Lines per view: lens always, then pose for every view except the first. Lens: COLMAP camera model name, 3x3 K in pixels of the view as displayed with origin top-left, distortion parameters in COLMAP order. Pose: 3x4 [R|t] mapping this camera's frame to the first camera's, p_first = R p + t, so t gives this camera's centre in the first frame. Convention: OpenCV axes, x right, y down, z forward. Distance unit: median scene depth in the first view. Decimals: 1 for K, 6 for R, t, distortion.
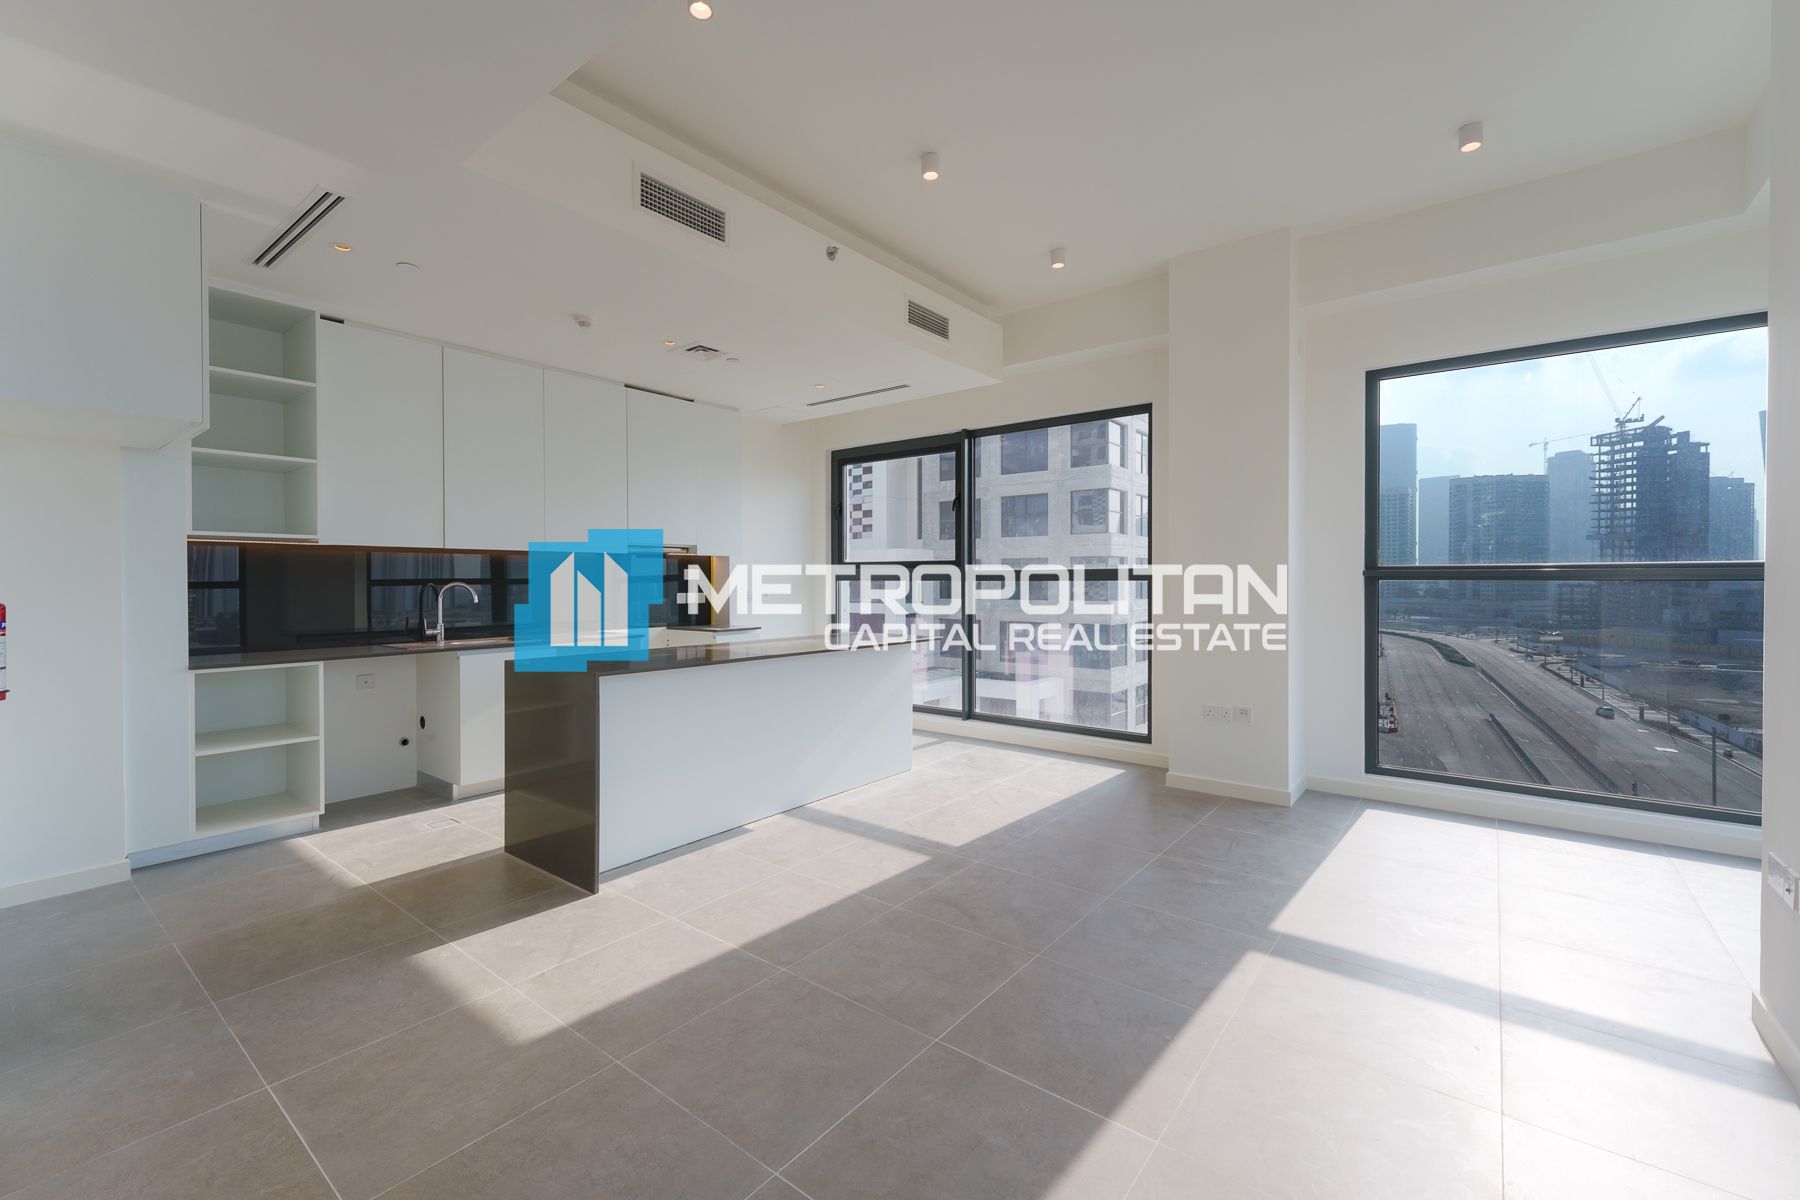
lens RADIAL K [[745.9, 0, 873.3], [0, 745.9, 592.6], [0, 0, 1]] dist [0.003693, -0.000221]
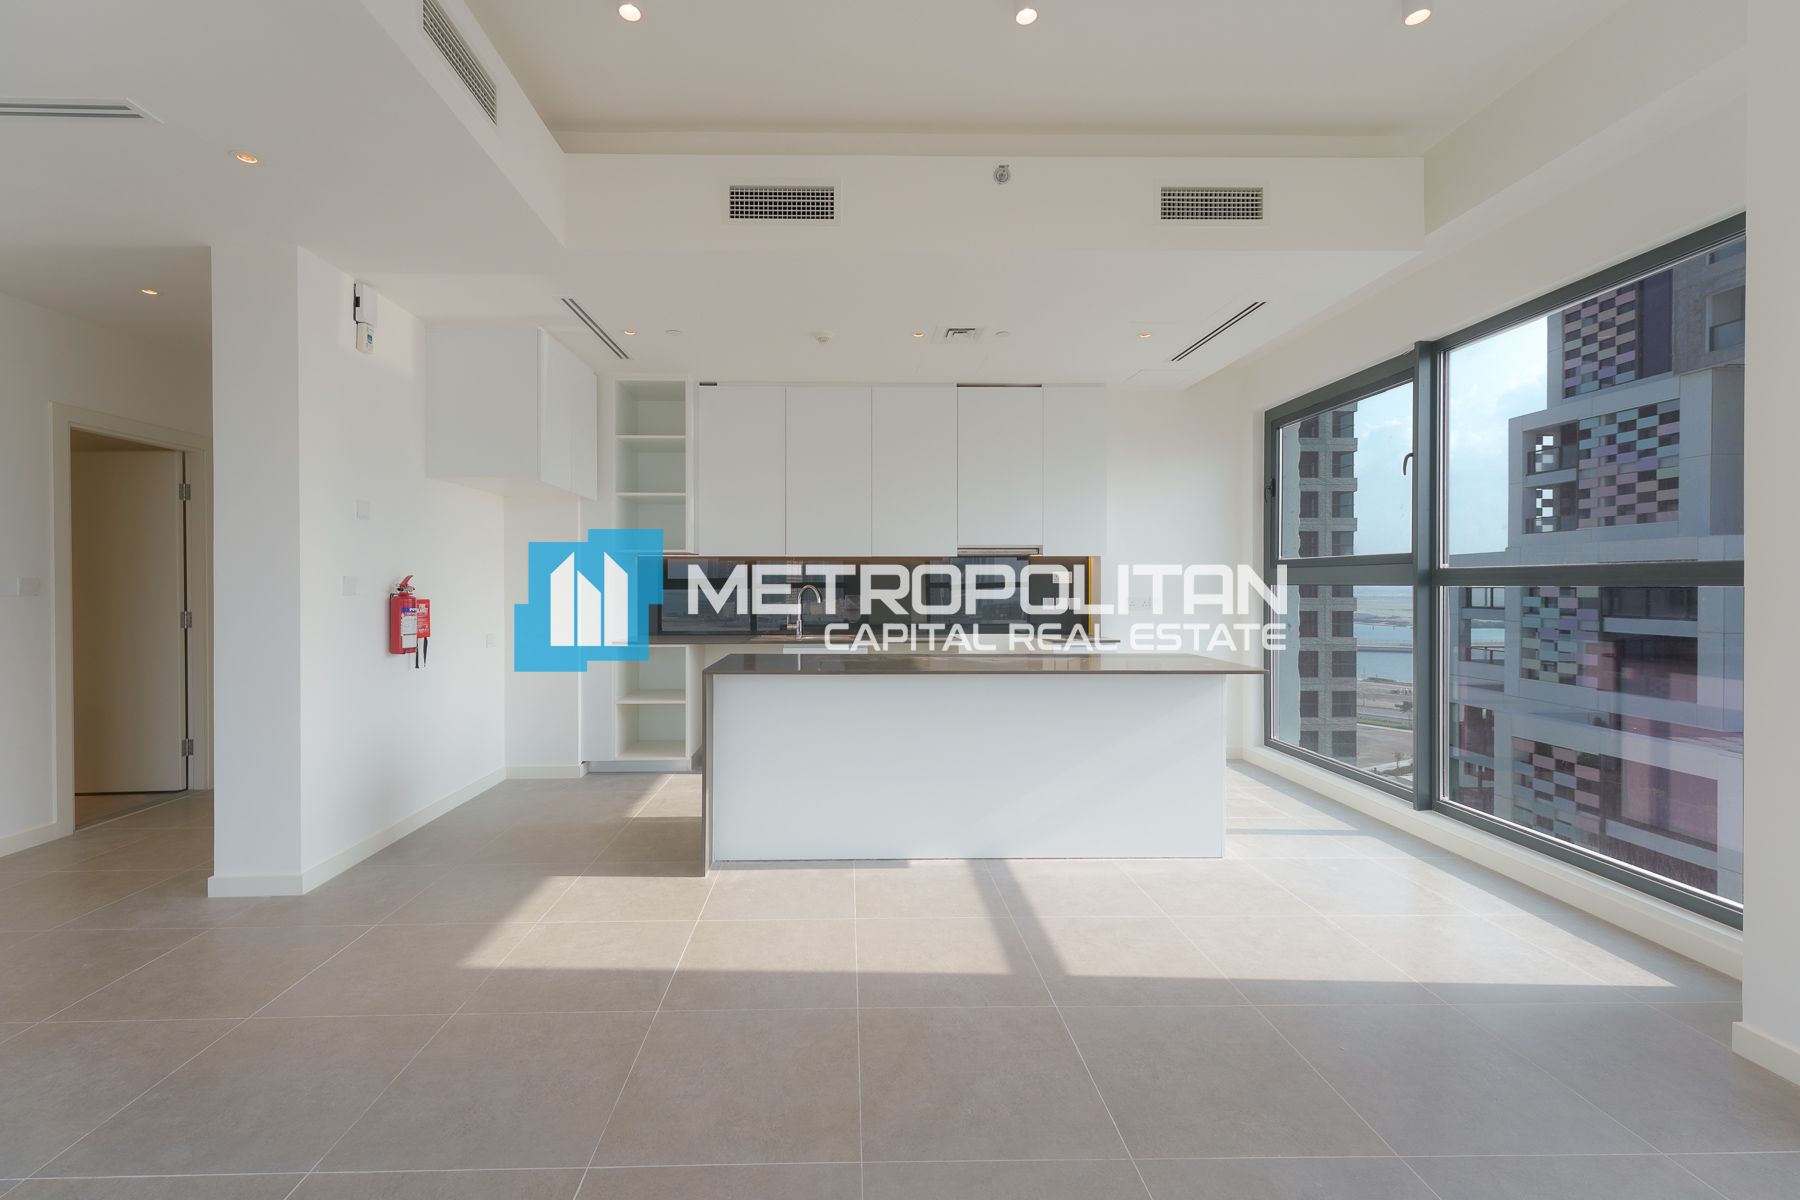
lens RADIAL K [[745.9, 0, 873.3], [0, 745.9, 592.6], [0, 0, 1]] dist [0.003693, -0.000221]
pose [[0.649635, 0.010621, -0.760172, 0.448027], [-0.013897, 0.999901, 0.002094, -0.007181], [0.760119, 0.009204, 0.649719, 0.364931]]
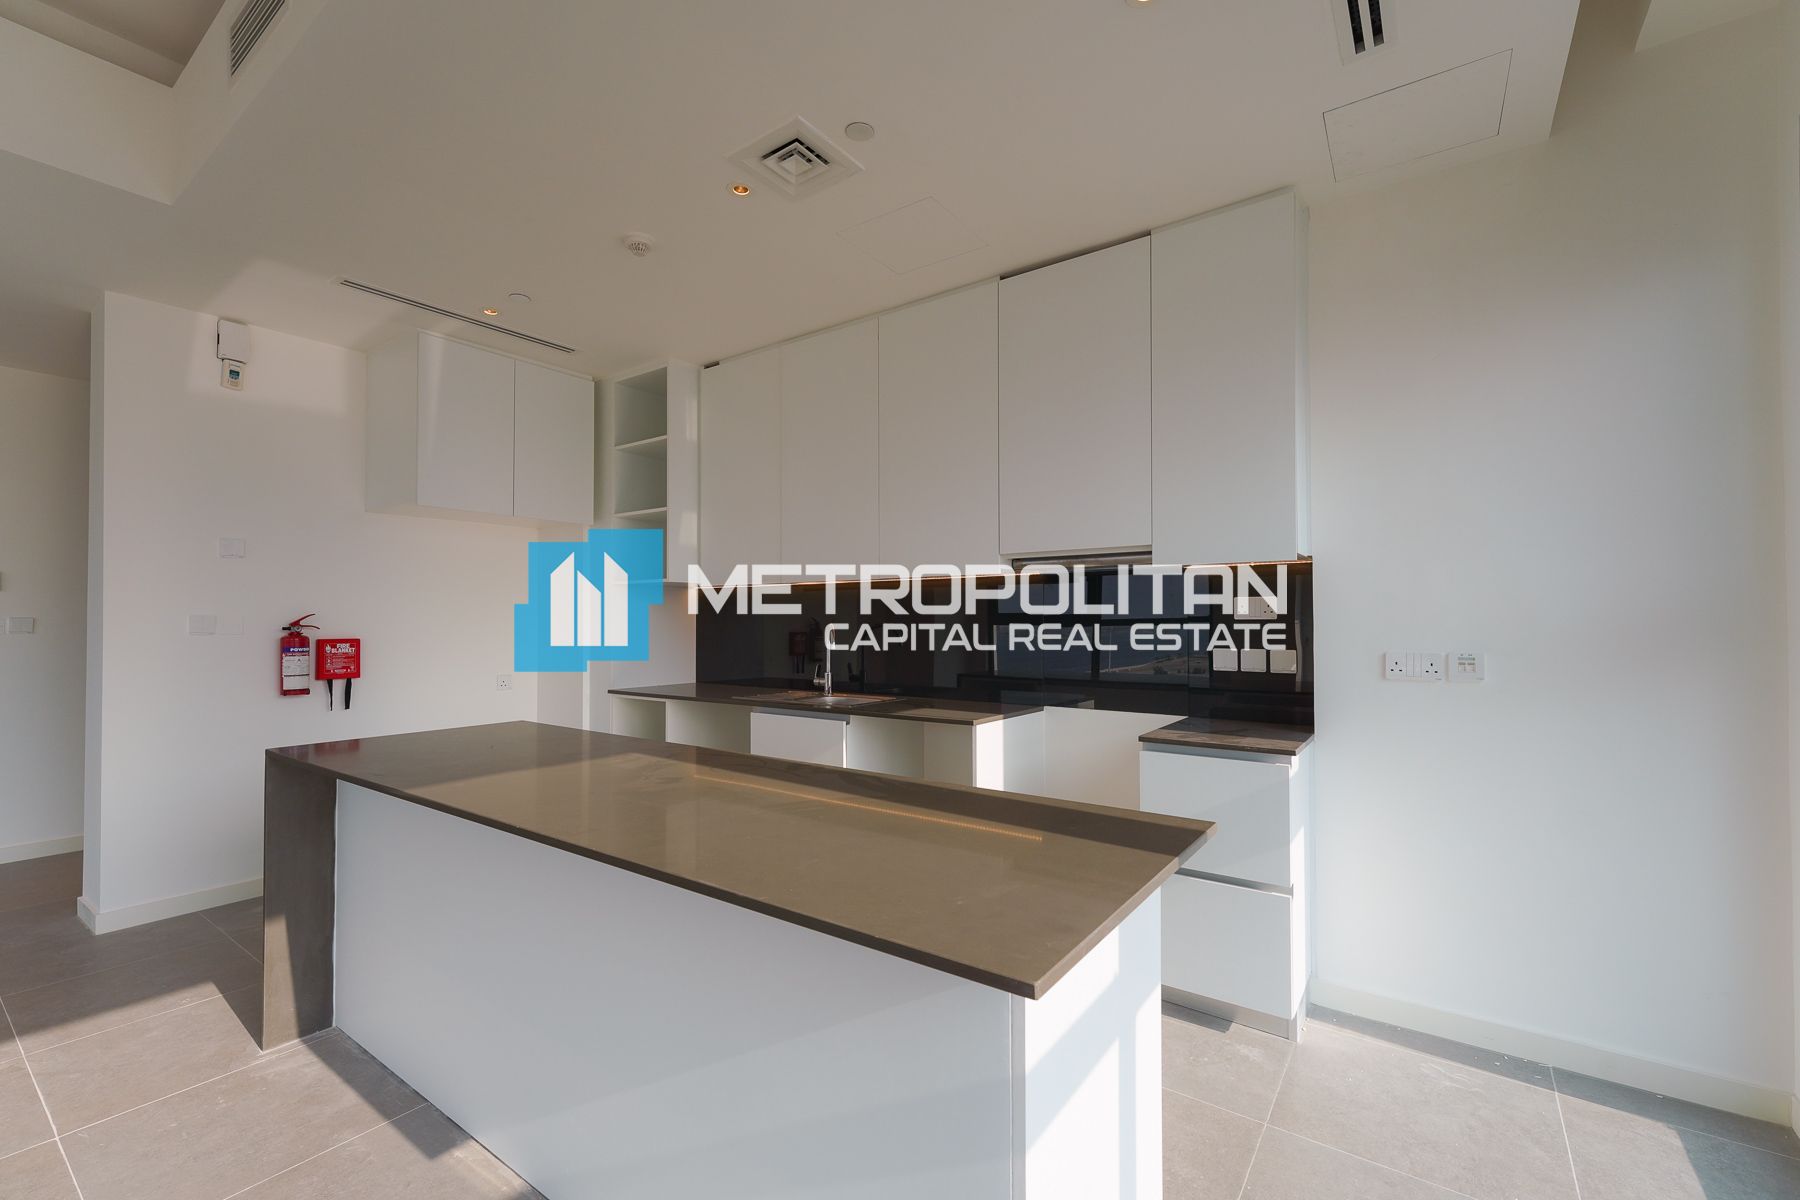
lens RADIAL K [[755.1, 0, 886.3], [0, 755.1, 609.8], [0, 0, 1]] dist [0.004039, -0.000229]
pose [[0.054707, -0.010697, -0.998445, 0.310497], [-0.015508, 0.999813, -0.011561, -0.024068], [0.998382, 0.016117, 0.054531, 1.175131]]
